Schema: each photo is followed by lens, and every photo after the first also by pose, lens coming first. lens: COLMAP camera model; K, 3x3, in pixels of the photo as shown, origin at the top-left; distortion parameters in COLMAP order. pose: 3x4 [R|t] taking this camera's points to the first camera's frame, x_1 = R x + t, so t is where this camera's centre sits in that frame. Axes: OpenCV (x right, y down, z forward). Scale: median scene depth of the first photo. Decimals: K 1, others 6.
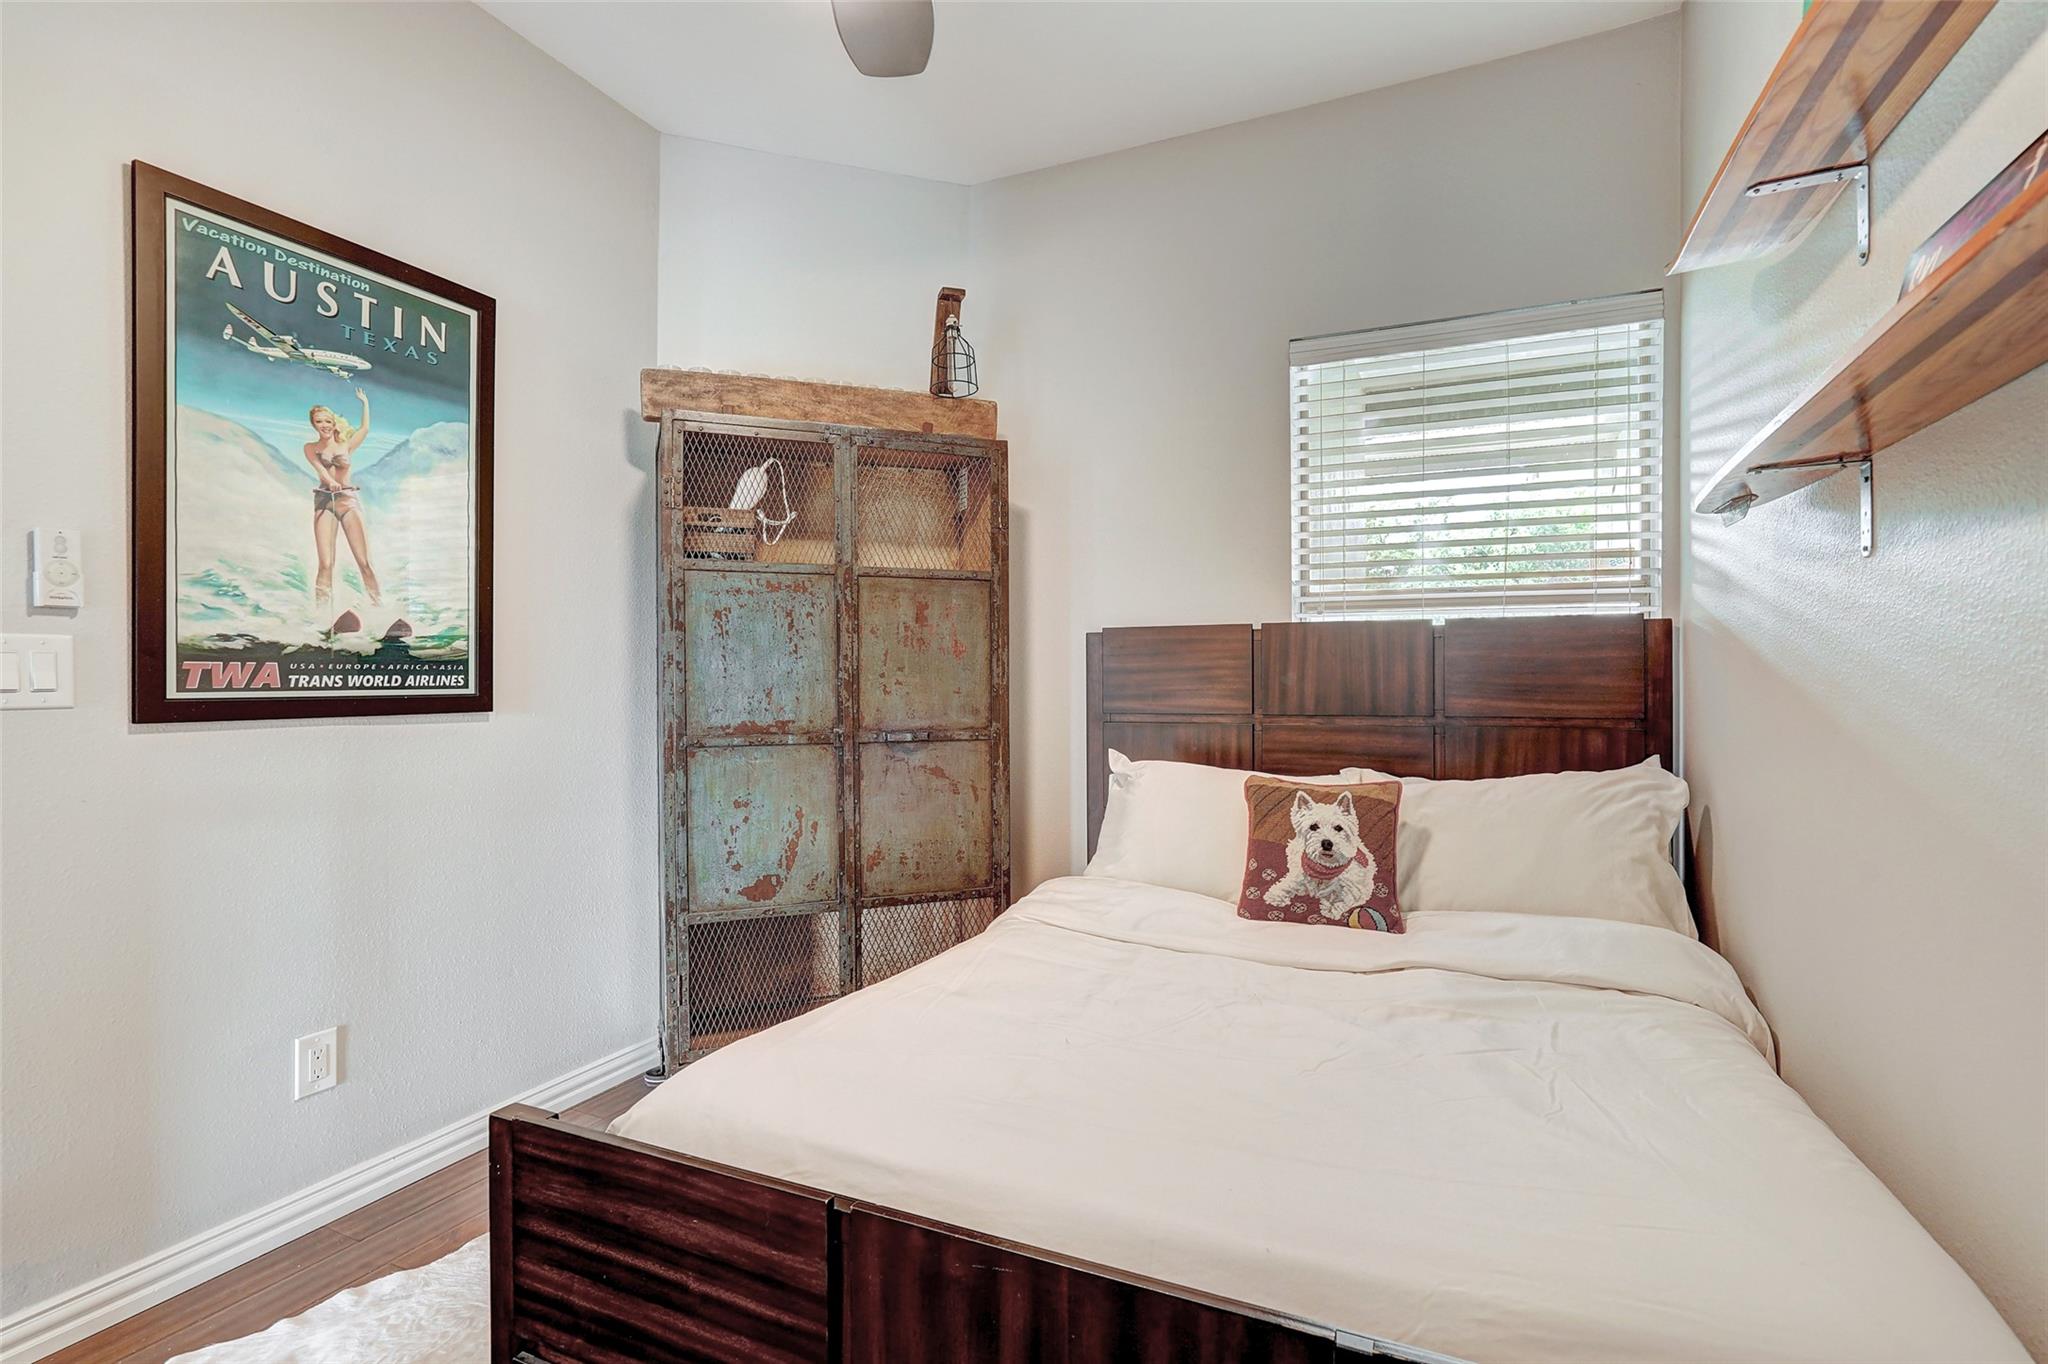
lens RADIAL K [[982.0, 0, 1017.5], [0, 982.0, 681.2], [0, 0, 1]] dist [-0.016180, 0.006342]
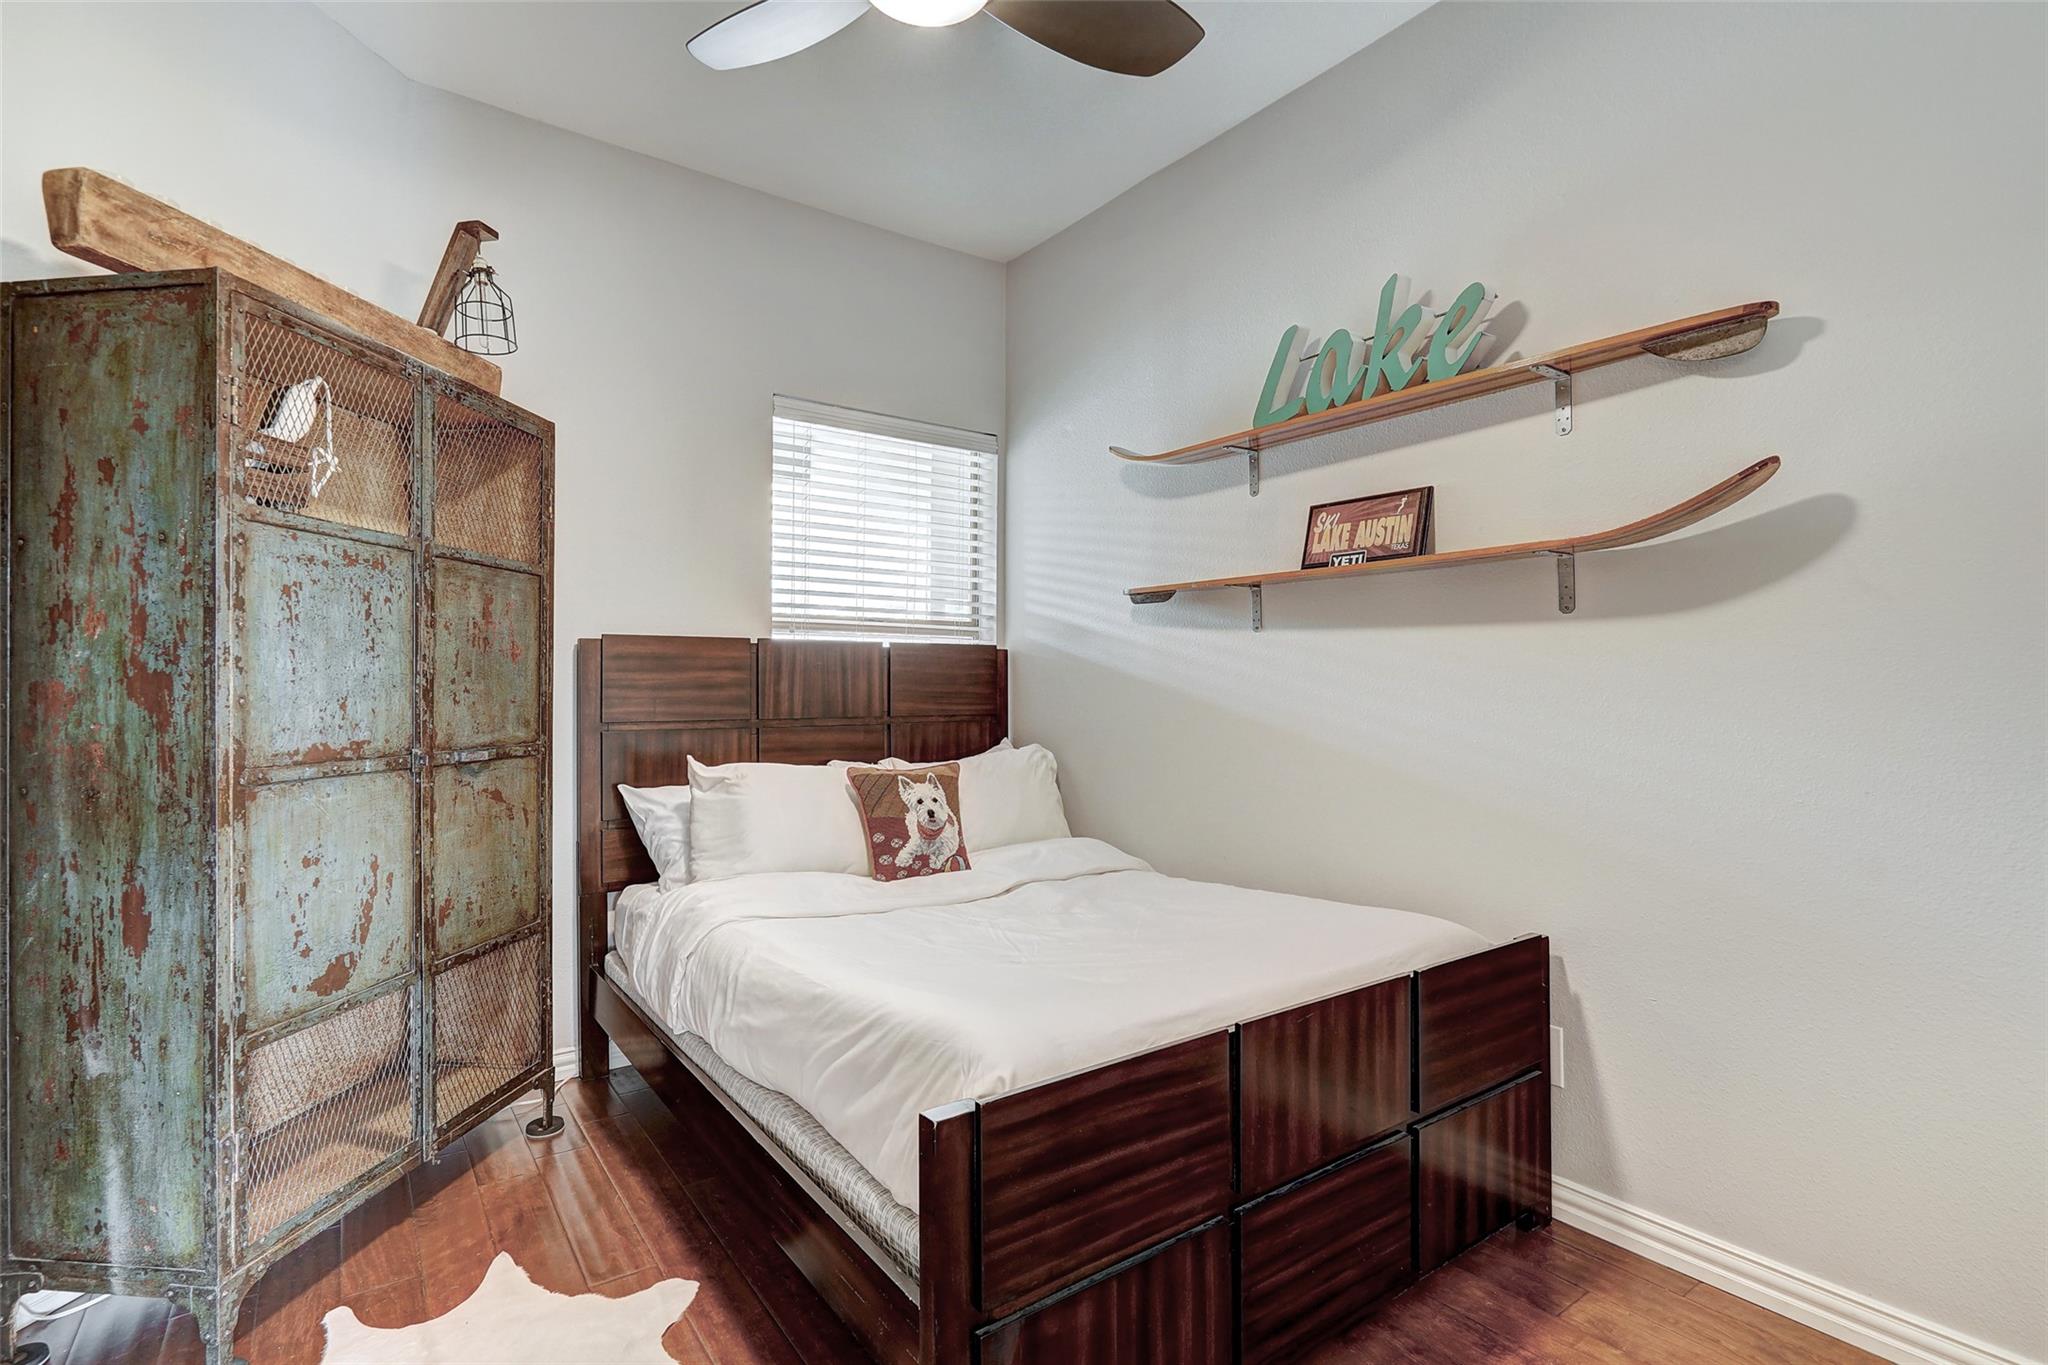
lens RADIAL K [[982.0, 0, 1027.8], [0, 982.0, 687.5], [0, 0, 1]] dist [-0.016180, 0.006342]
pose [[0.481354, 0.004365, 0.876515, -0.641853], [-0.000108, 0.999988, -0.004921, 0.003283], [-0.876526, 0.002274, 0.481349, 0.206078]]
